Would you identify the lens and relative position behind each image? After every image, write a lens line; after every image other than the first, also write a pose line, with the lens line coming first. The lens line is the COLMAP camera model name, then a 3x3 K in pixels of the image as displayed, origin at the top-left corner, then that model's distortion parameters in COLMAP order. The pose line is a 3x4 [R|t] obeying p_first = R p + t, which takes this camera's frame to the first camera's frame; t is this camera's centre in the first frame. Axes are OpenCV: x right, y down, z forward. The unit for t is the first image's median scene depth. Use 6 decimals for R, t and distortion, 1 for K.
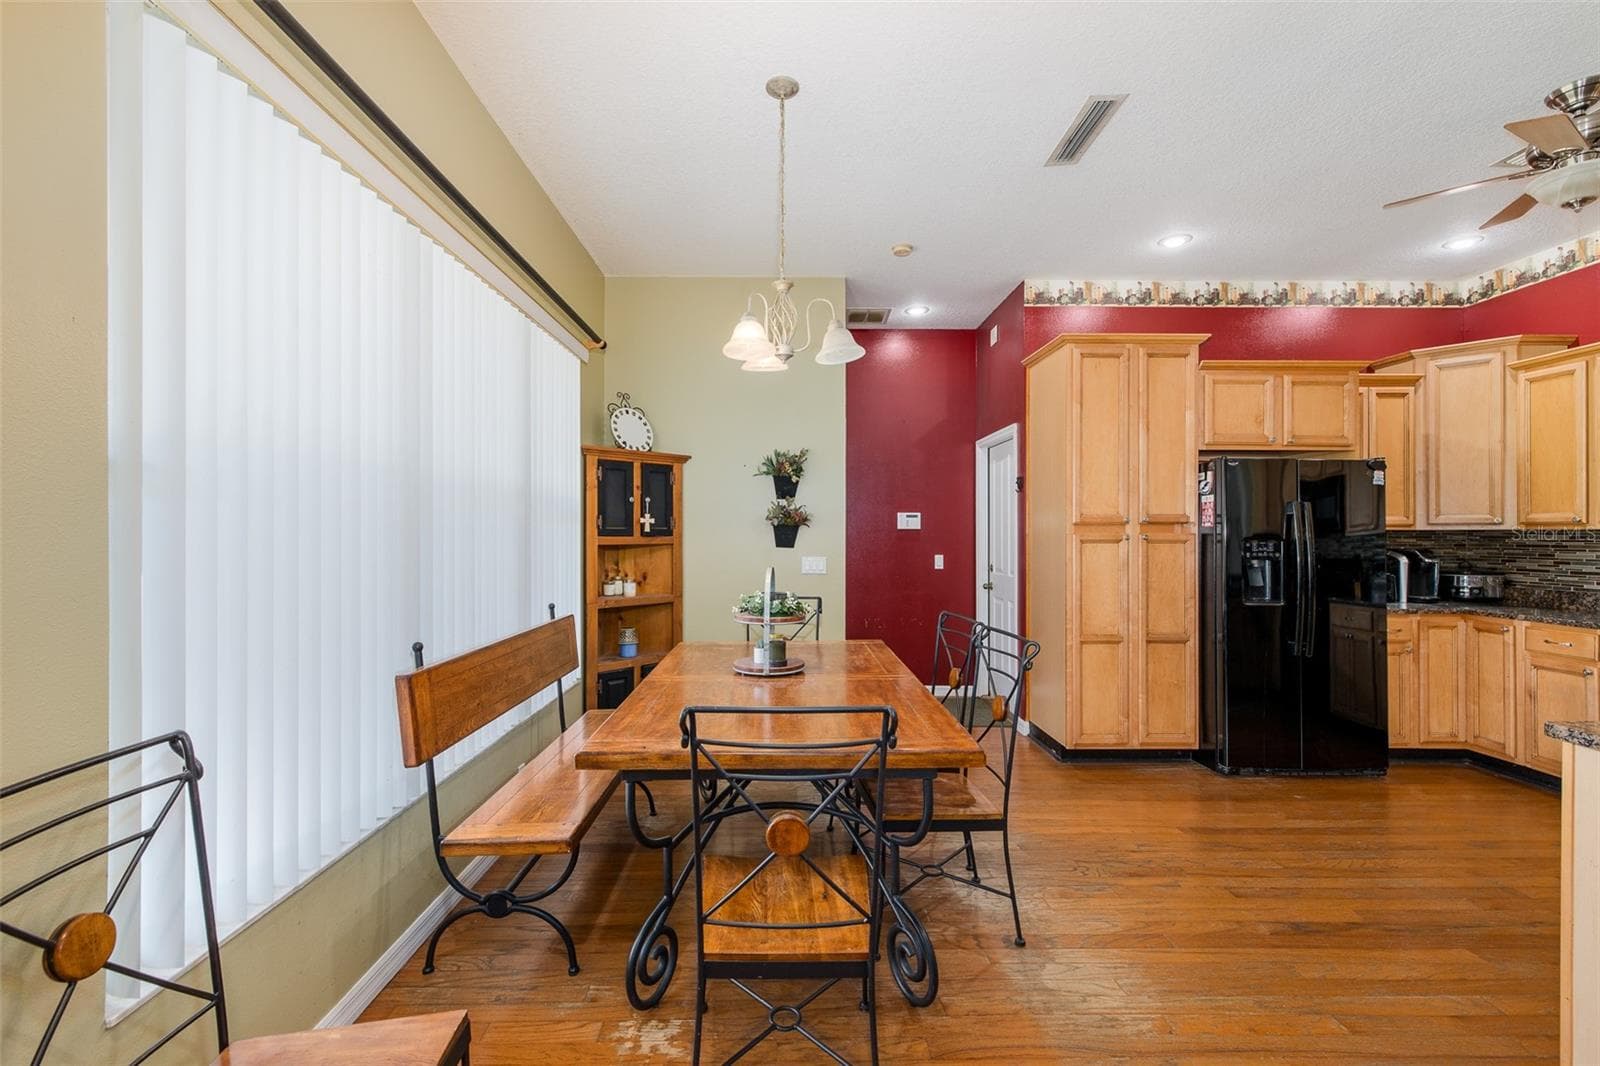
lens RADIAL K [[685.2, 0, 803.8], [0, 685.2, 525.2], [0, 0, 1]] dist [0.003145, -0.001125]
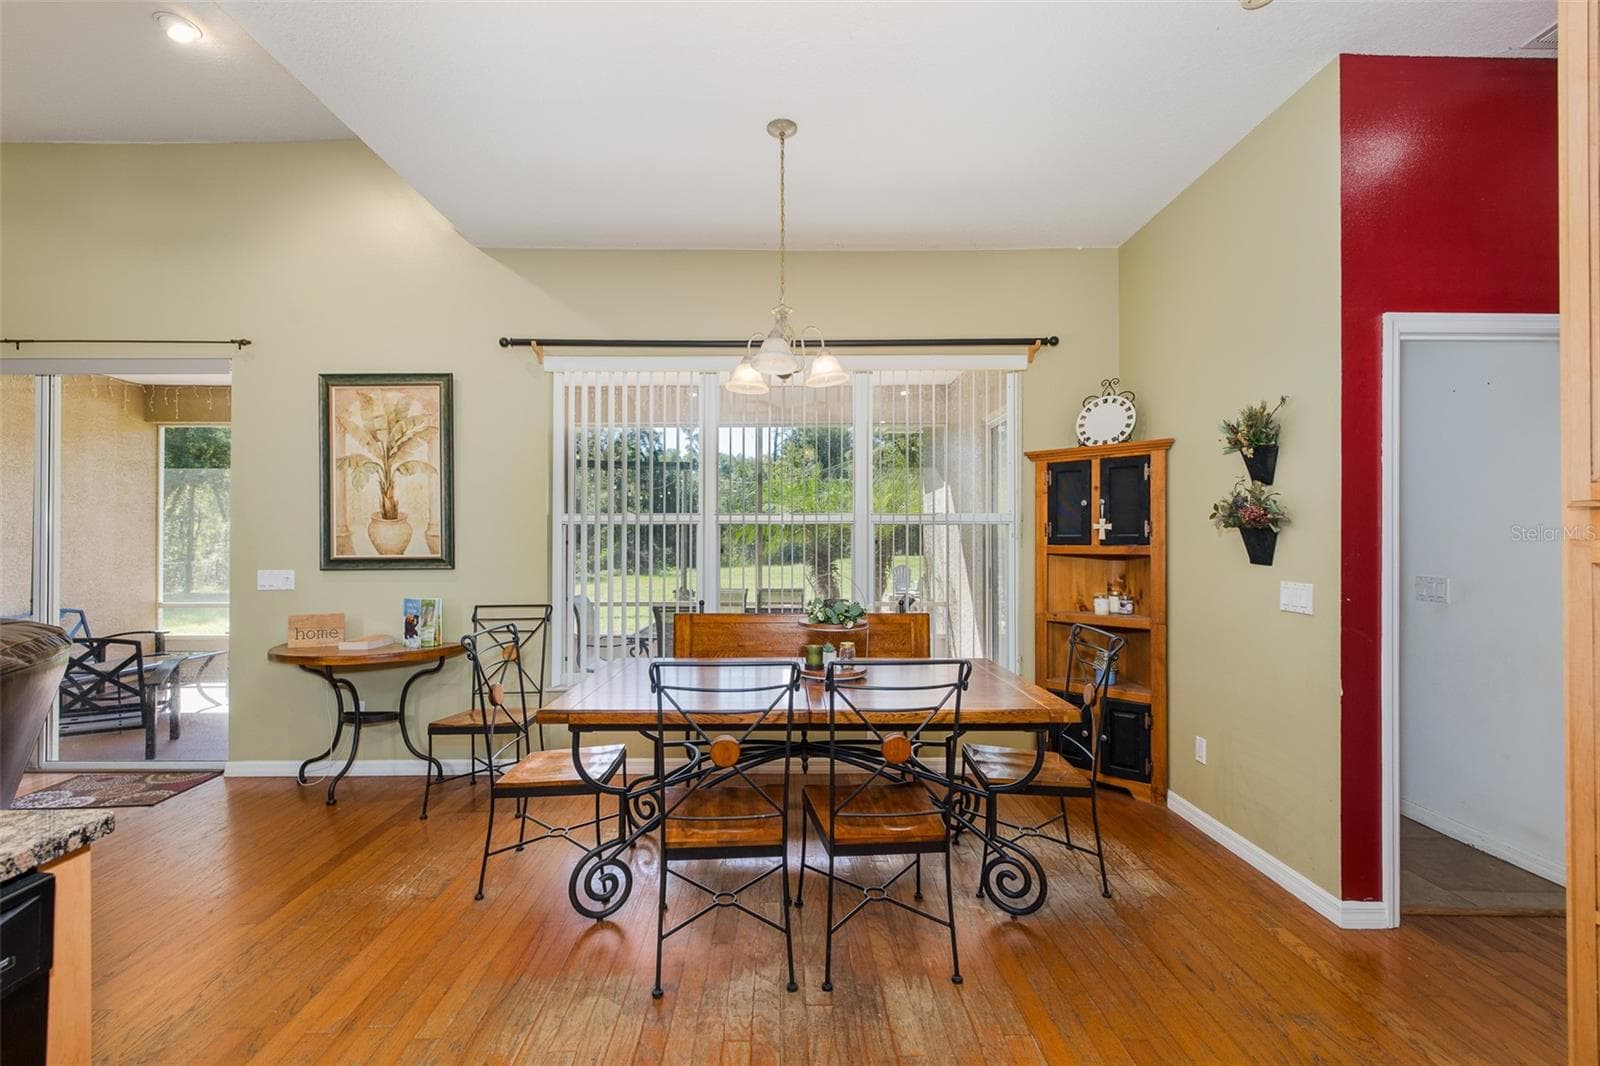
lens RADIAL K [[685.2, 0, 768.4], [0, 685.2, 534.9], [0, 0, 1]] dist [0.003145, -0.001125]
pose [[-0.023930, -0.008459, -0.999678, 0.632708], [0.010851, 0.999903, -0.008720, 0.006841], [0.999655, -0.011056, -0.023836, 0.607040]]
